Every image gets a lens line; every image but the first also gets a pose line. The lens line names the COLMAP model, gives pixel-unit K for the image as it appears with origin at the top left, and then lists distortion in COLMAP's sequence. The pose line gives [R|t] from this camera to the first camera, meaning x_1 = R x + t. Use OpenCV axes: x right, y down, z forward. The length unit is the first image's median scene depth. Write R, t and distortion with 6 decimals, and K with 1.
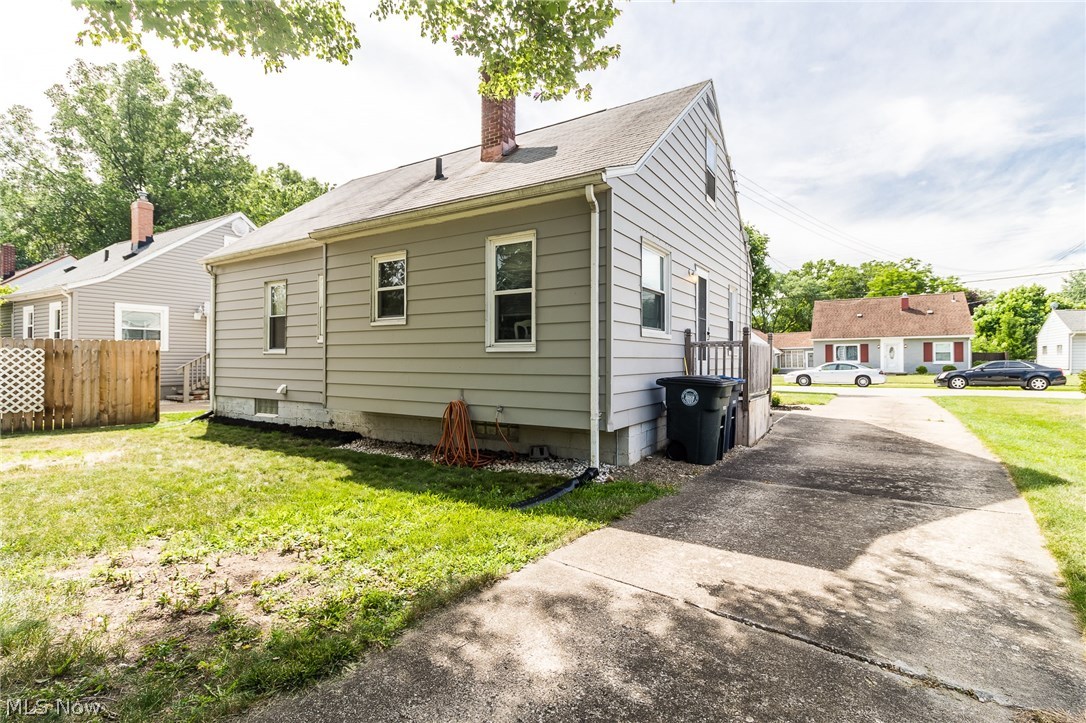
lens RADIAL K [[511.5, 0, 541.6], [0, 511.5, 358.4], [0, 0, 1]] dist [-0.000635, 0.000026]
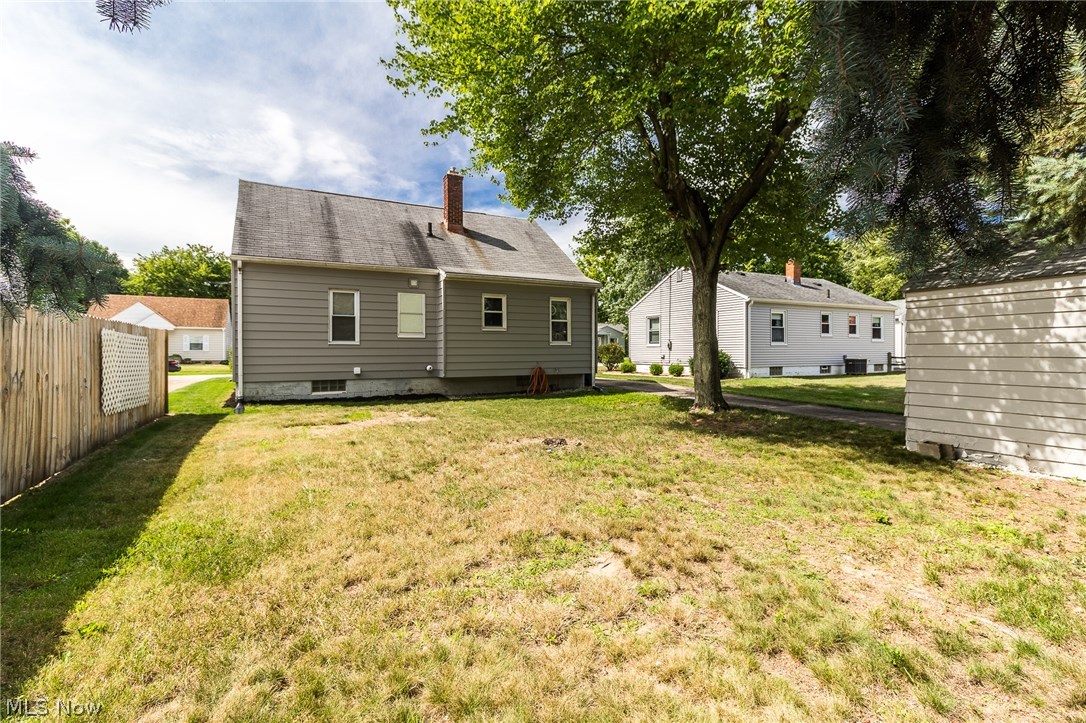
lens RADIAL K [[511.5, 0, 543.1], [0, 511.5, 355.9], [0, 0, 1]] dist [-0.000635, 0.000026]
pose [[0.498126, -0.007638, 0.867071, -1.890019], [0.004356, 0.999971, 0.006306, 0.018523], [-0.867094, 0.000636, 0.498145, -0.133797]]
